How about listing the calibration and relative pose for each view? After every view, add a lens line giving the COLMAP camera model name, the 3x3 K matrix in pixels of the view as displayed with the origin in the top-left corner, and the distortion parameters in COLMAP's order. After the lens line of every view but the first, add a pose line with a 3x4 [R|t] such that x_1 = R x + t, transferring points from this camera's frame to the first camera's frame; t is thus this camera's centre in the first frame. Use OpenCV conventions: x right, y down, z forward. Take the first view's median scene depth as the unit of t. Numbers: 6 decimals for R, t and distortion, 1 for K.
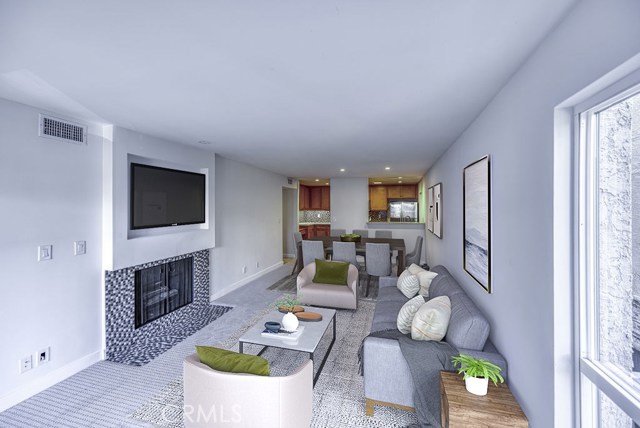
lens RADIAL K [[265.8, 0, 320.4], [0, 265.8, 203.6], [0, 0, 1]] dist [0.000216, -0.000001]
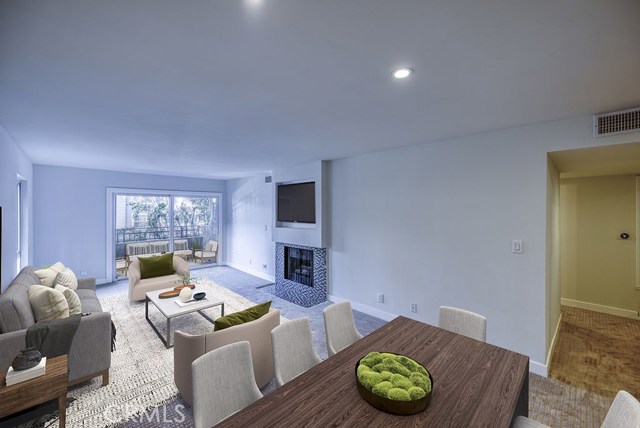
lens RADIAL K [[254.0, 0, 322.4], [0, 254.0, 215.9], [0, 0, 1]] dist [0.000052, 0.000050]
pose [[-0.485491, 0.004938, -0.874228, 0.560956], [0.000836, 0.999986, 0.005184, 0.035708], [0.874241, 0.001786, -0.485488, 1.722552]]
